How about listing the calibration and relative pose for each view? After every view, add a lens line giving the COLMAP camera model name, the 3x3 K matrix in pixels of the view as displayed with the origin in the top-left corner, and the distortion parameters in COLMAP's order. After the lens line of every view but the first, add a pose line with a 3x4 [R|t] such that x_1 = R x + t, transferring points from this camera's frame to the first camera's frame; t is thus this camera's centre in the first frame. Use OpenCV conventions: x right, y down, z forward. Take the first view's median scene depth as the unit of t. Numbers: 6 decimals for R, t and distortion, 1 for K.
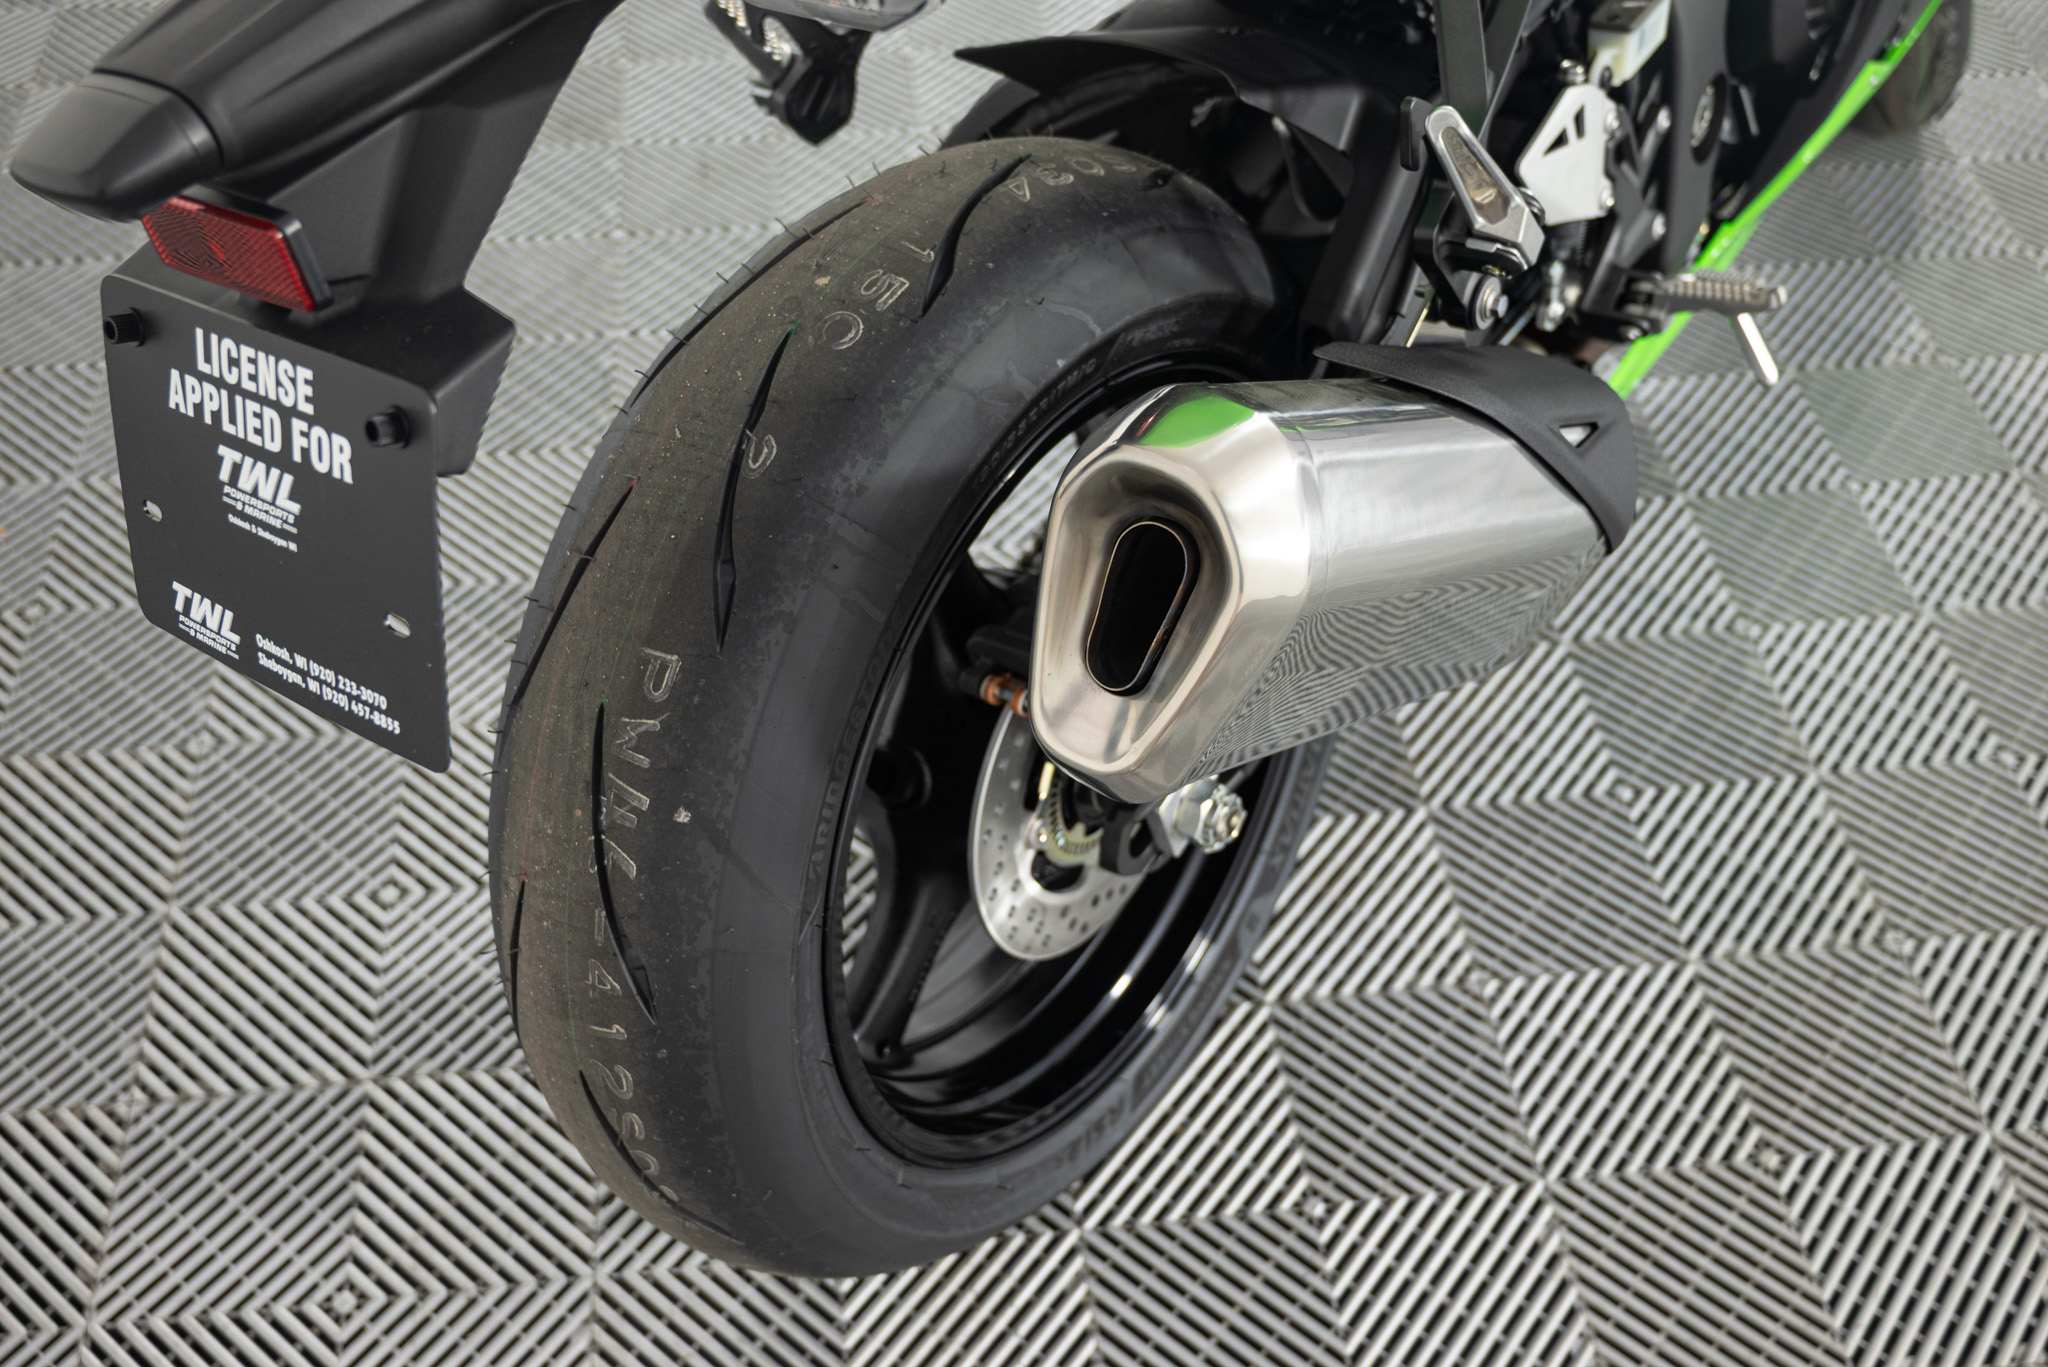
lens RADIAL K [[1963.0, 0, 1024.0], [0, 1963.0, 683.5], [0, 0, 1]] dist [0.001391, 0.010134]
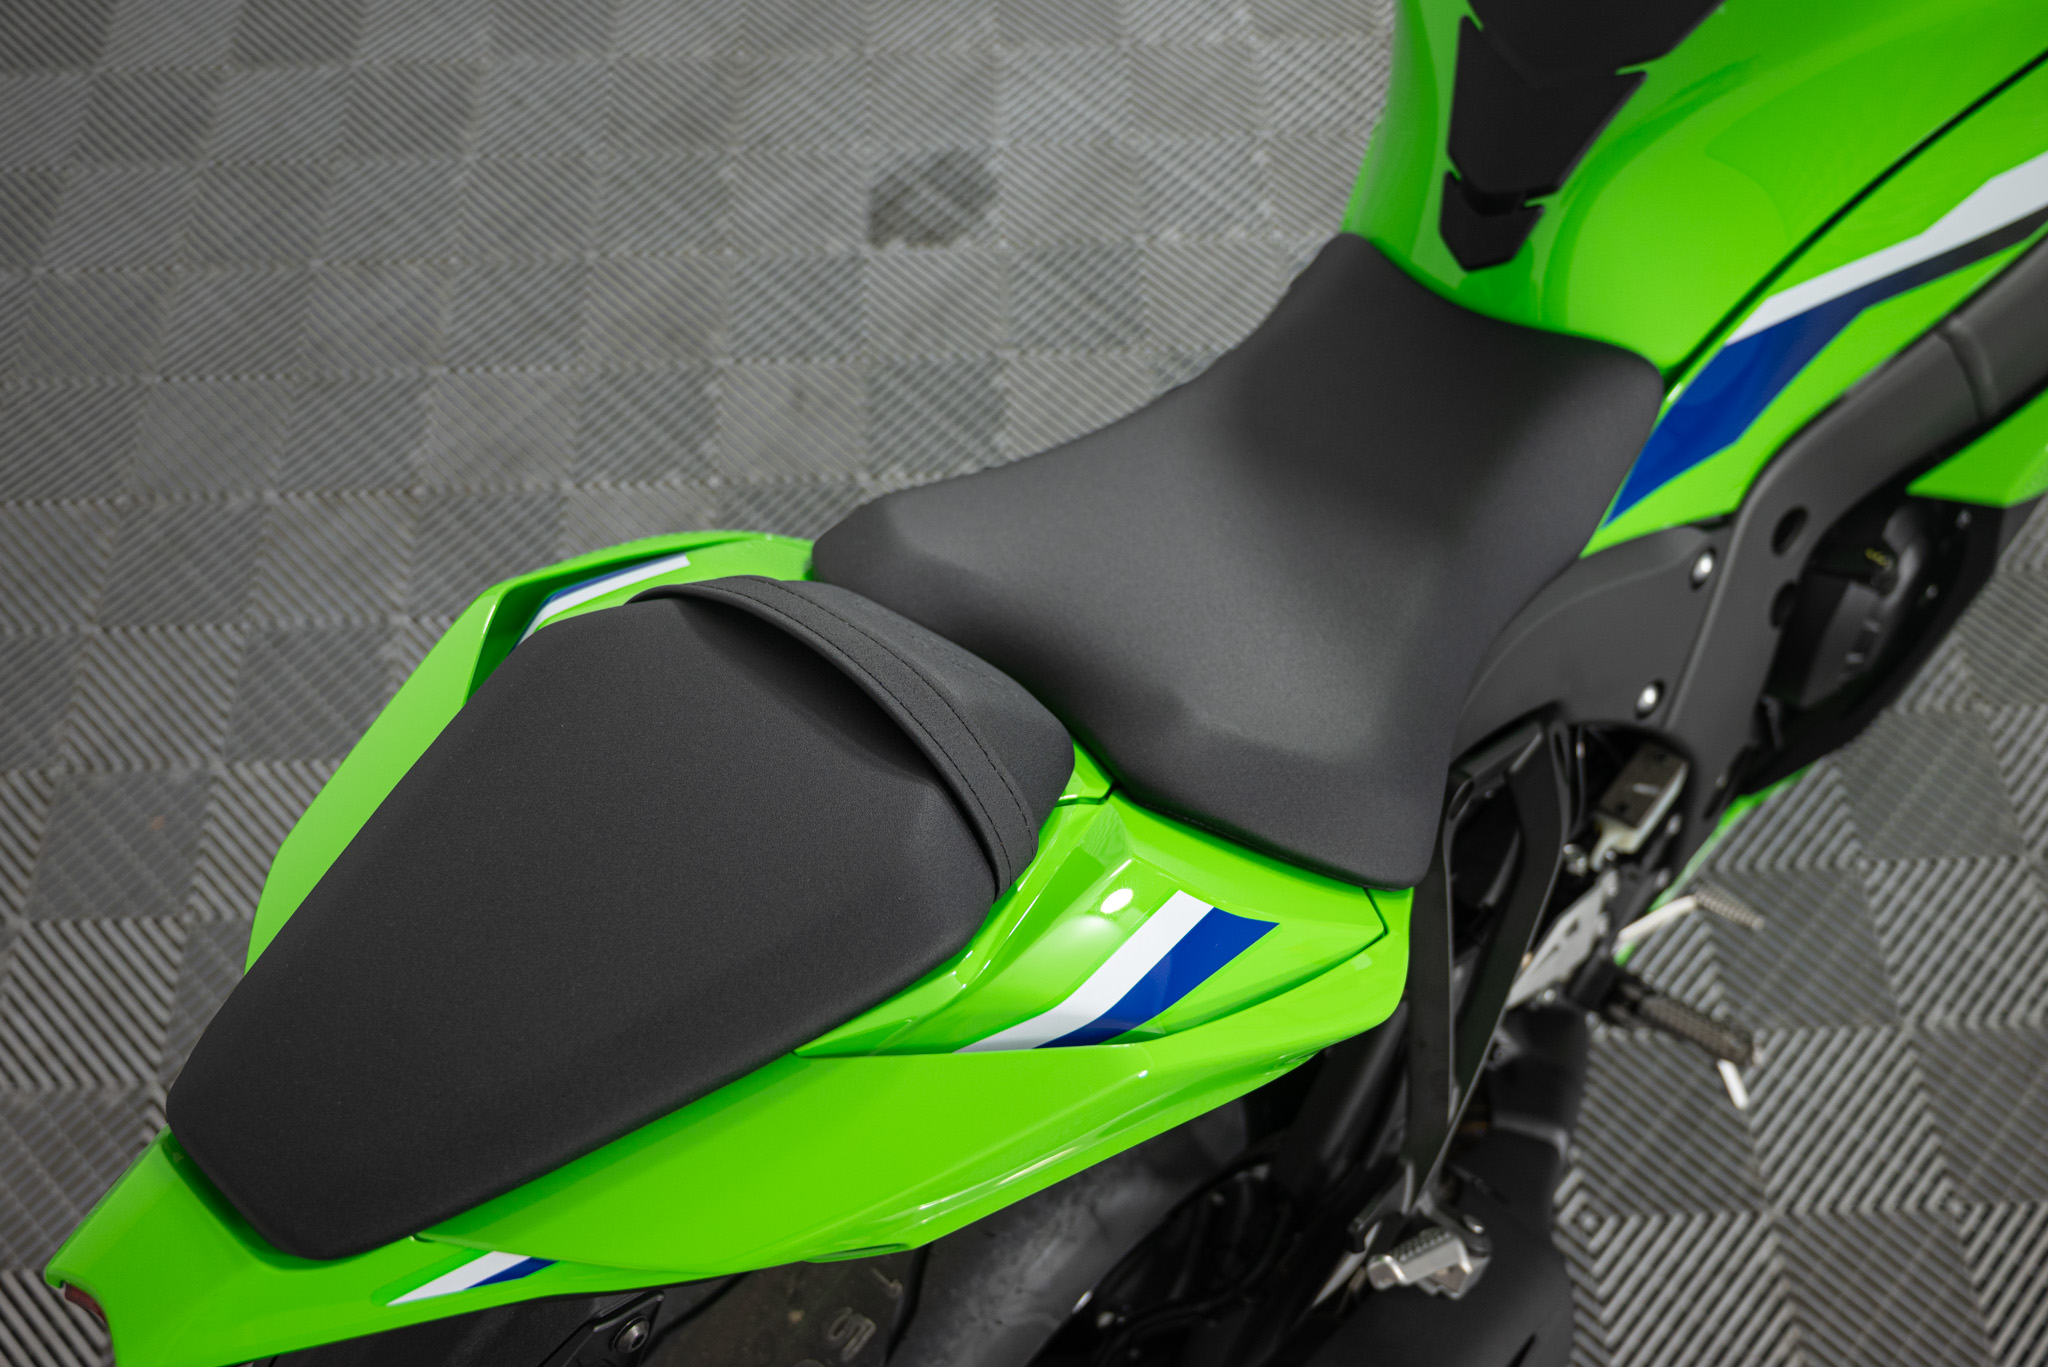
lens RADIAL K [[1748.4, 0, 1024.0], [0, 1748.4, 683.5], [0, 0, 1]] dist [0.009214, 0.003933]
pose [[0.995987, 0.061358, -0.065157, 0.032225], [-0.045296, 0.973462, 0.224320, -0.389946], [0.077192, -0.220469, 0.972335, 0.077977]]
